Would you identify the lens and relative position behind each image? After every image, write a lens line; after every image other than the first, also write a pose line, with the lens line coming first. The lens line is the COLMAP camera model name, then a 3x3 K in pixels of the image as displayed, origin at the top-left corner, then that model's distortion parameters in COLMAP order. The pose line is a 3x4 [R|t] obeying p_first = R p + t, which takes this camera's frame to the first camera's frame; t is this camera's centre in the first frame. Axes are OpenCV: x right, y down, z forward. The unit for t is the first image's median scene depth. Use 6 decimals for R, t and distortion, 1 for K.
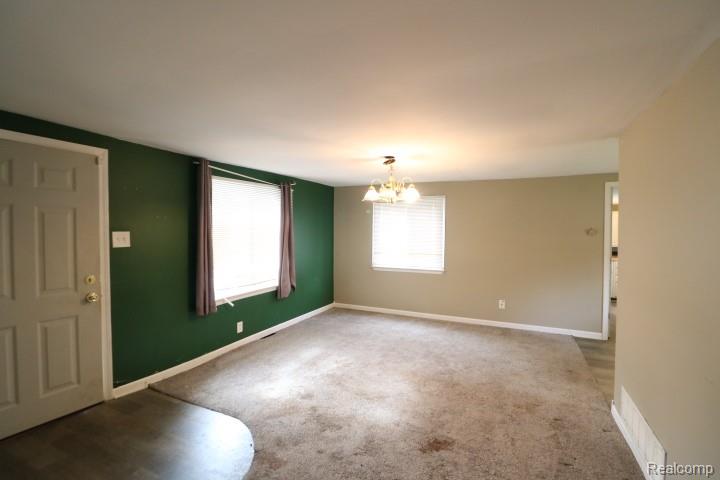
lens RADIAL K [[332.6, 0, 360.3], [0, 332.6, 238.0], [0, 0, 1]] dist [-0.000199, -0.000806]
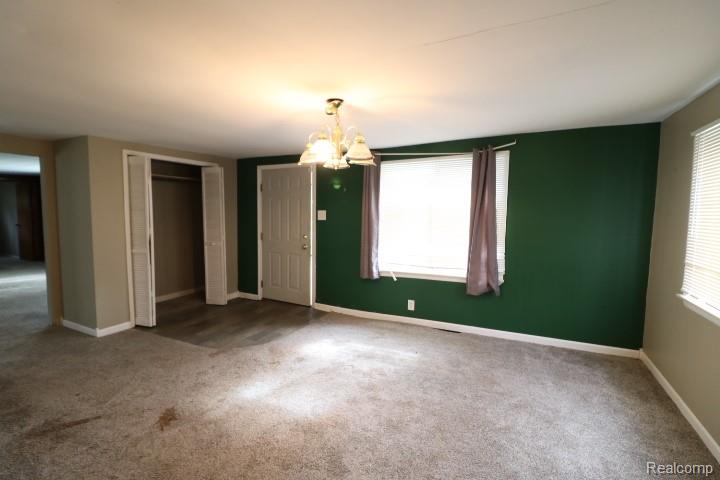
lens RADIAL K [[332.6, 0, 360.7], [0, 332.6, 240.2], [0, 0, 1]] dist [-0.000199, -0.000806]
pose [[-0.014058, 0.081823, -0.996548, 0.781499], [-0.028051, 0.996222, 0.082192, -0.011803], [0.999508, 0.029110, -0.011710, 1.041821]]
